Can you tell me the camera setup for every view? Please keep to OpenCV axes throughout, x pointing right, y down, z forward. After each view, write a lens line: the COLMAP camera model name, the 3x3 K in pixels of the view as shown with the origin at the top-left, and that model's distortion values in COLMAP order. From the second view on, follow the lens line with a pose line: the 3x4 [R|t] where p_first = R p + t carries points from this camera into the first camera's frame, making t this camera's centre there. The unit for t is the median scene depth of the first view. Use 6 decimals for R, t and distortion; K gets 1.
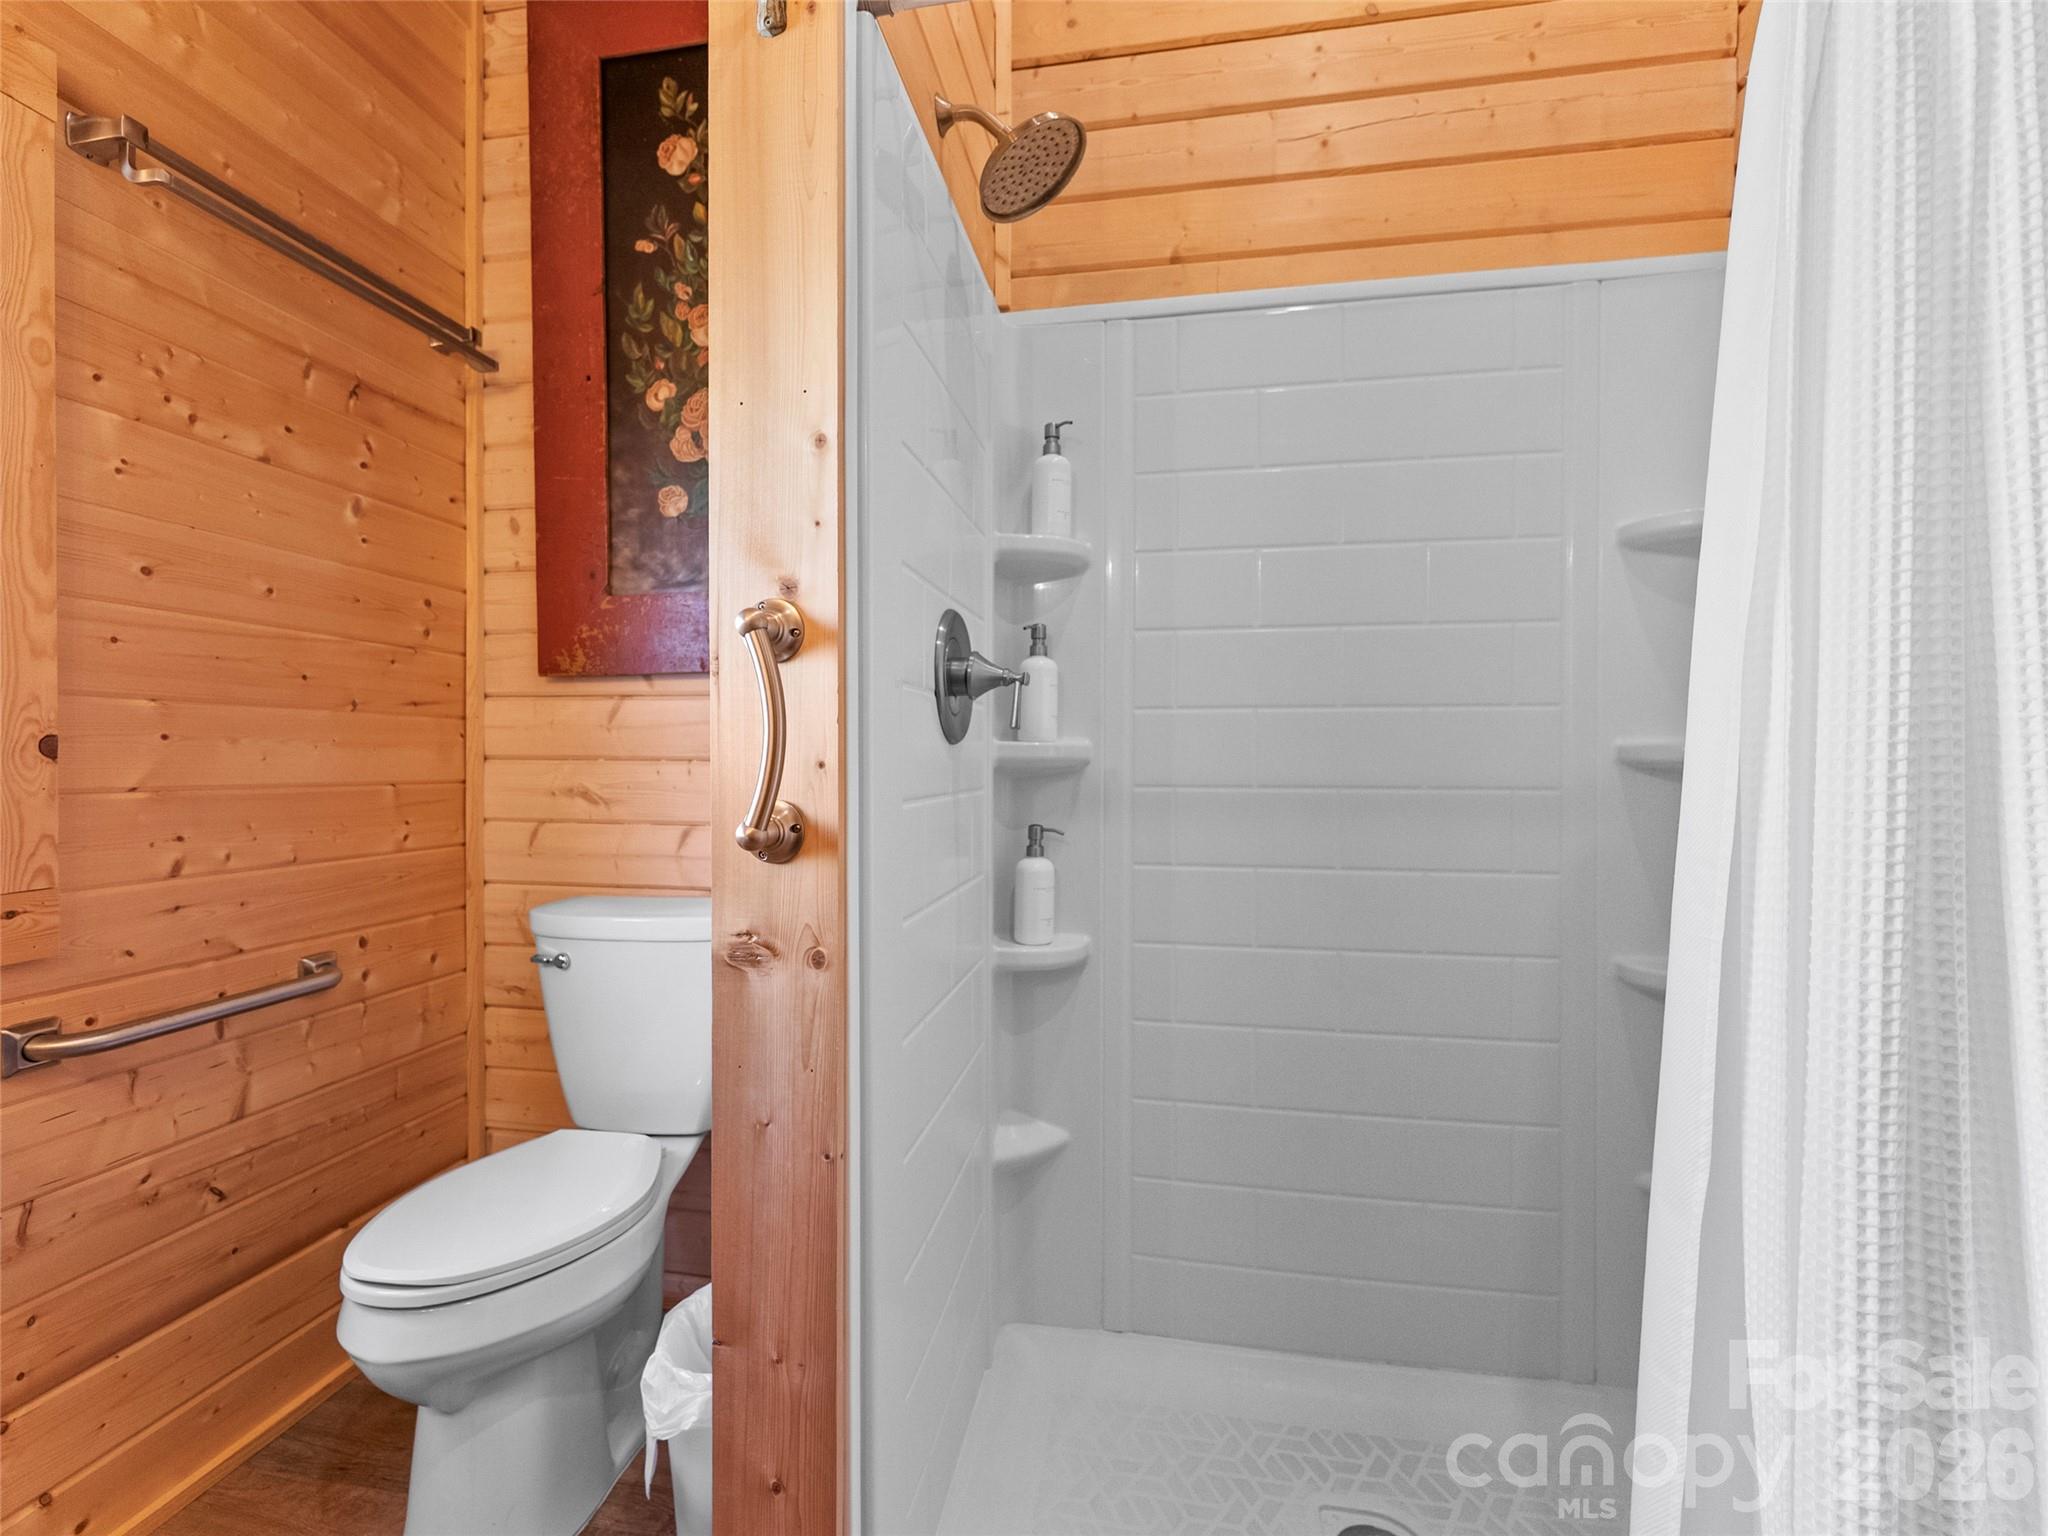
lens RADIAL K [[927.2, 0, 1023.7], [0, 927.2, 759.2], [0, 0, 1]] dist [0.001039, -0.001726]
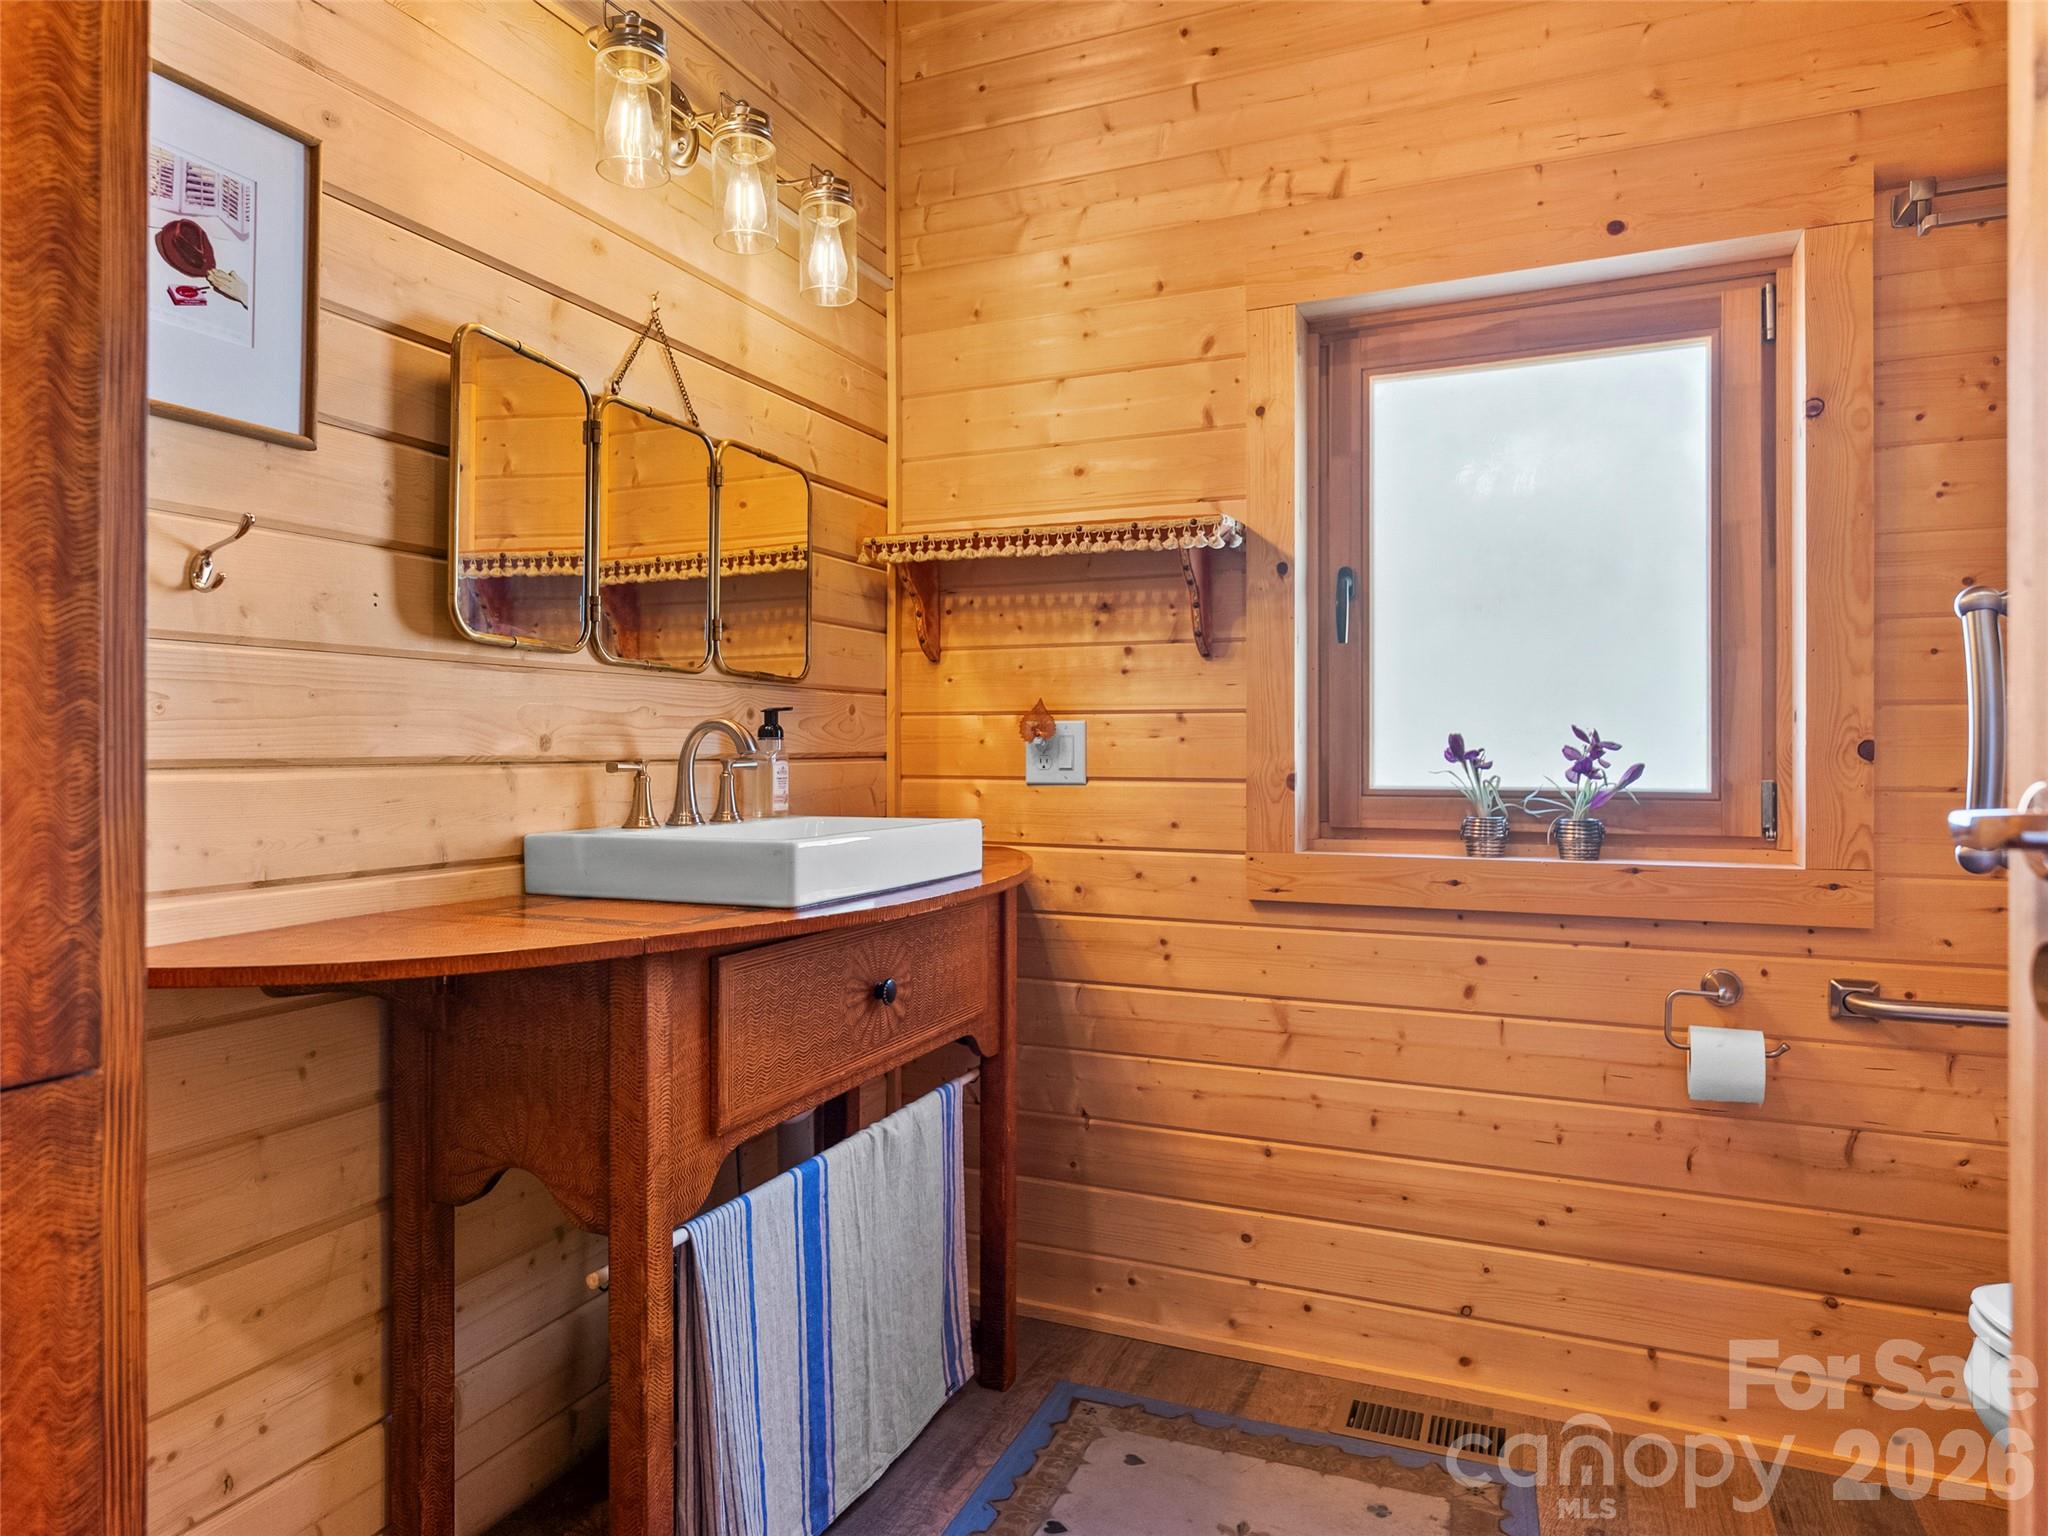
lens RADIAL K [[1263.1, 0, 1025.1], [0, 1263.1, 759.7], [0, 0, 1]] dist [-0.001877, -0.000353]
pose [[-0.228961, 0.008051, -0.973402, 0.759314], [-0.005150, 0.999942, 0.009482, -0.011187], [0.973422, 0.007184, -0.228906, 0.325059]]
